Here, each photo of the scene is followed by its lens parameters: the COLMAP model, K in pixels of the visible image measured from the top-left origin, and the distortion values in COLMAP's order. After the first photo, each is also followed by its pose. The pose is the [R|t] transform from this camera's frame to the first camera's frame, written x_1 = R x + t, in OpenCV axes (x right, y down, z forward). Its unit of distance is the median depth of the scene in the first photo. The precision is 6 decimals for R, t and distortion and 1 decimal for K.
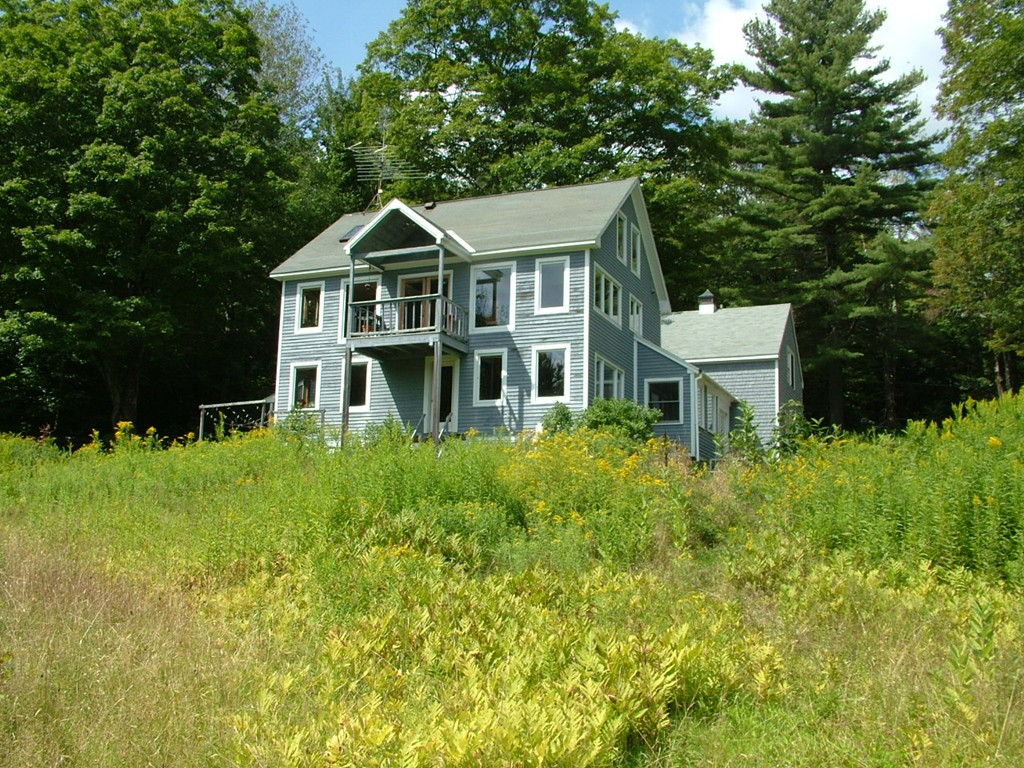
lens RADIAL K [[1037.6, 0, 512.9], [0, 1037.6, 383.6], [0, 0, 1]] dist [-0.101592, 0.000000]
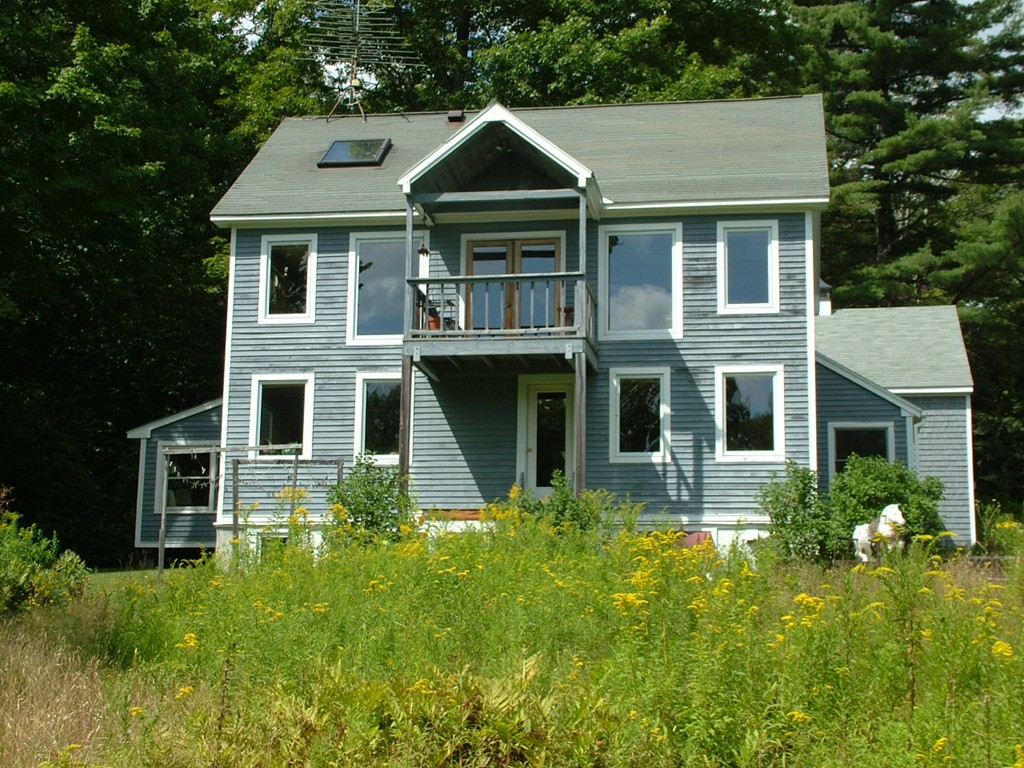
lens RADIAL K [[1632.4, 0, 511.7], [0, 1632.4, 386.8], [0, 0, 1]] dist [0.059072, 0.000000]
pose [[0.974589, 0.037721, 0.220802, -0.301935], [-0.036317, 0.999286, -0.010417, -0.009620], [-0.221038, 0.002133, 0.975263, 0.094805]]
